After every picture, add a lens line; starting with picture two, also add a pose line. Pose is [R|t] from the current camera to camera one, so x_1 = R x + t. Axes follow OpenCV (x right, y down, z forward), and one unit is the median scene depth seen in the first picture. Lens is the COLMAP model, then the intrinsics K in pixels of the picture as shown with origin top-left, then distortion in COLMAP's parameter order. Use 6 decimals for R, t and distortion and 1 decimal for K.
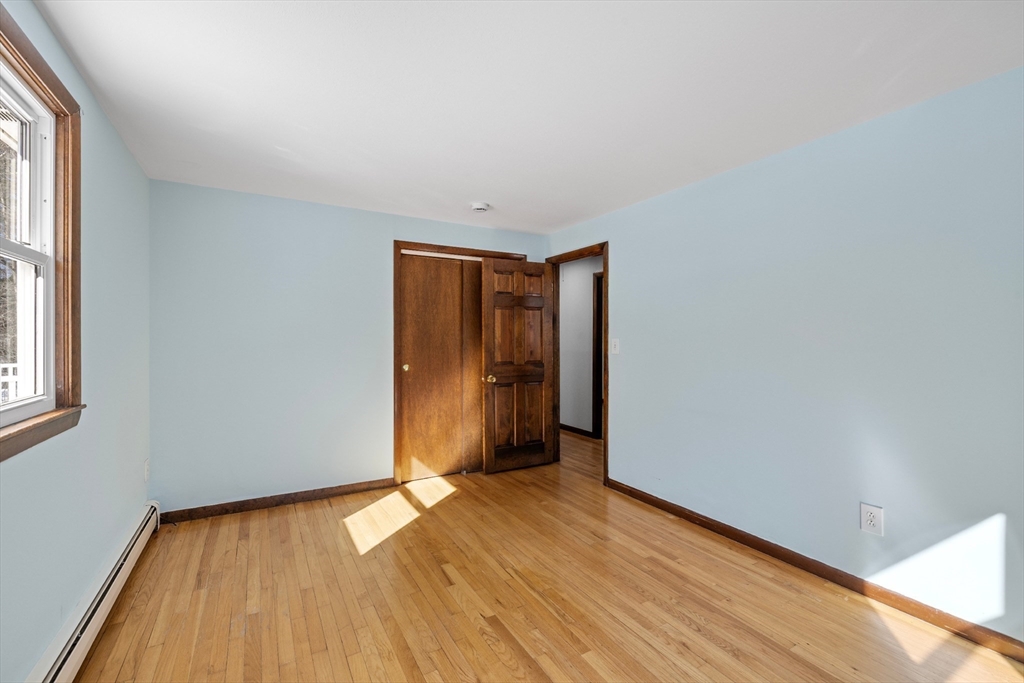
lens RADIAL K [[434.0, 0, 509.8], [0, 434.0, 338.2], [0, 0, 1]] dist [-0.002746, -0.000123]
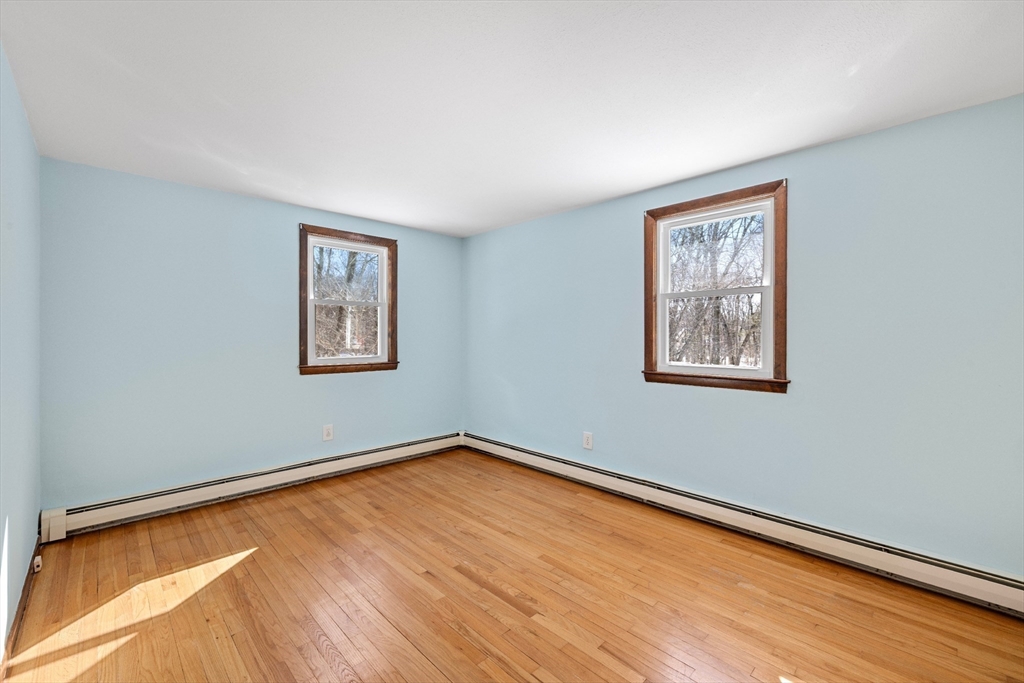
lens RADIAL K [[434.0, 0, 509.8], [0, 434.0, 338.2], [0, 0, 1]] dist [-0.002746, -0.000123]
pose [[-0.972617, -0.000763, -0.232412, 0.234443], [-0.001908, 0.999987, 0.004701, 0.001906], [0.232405, 0.005016, -0.972606, 1.912364]]
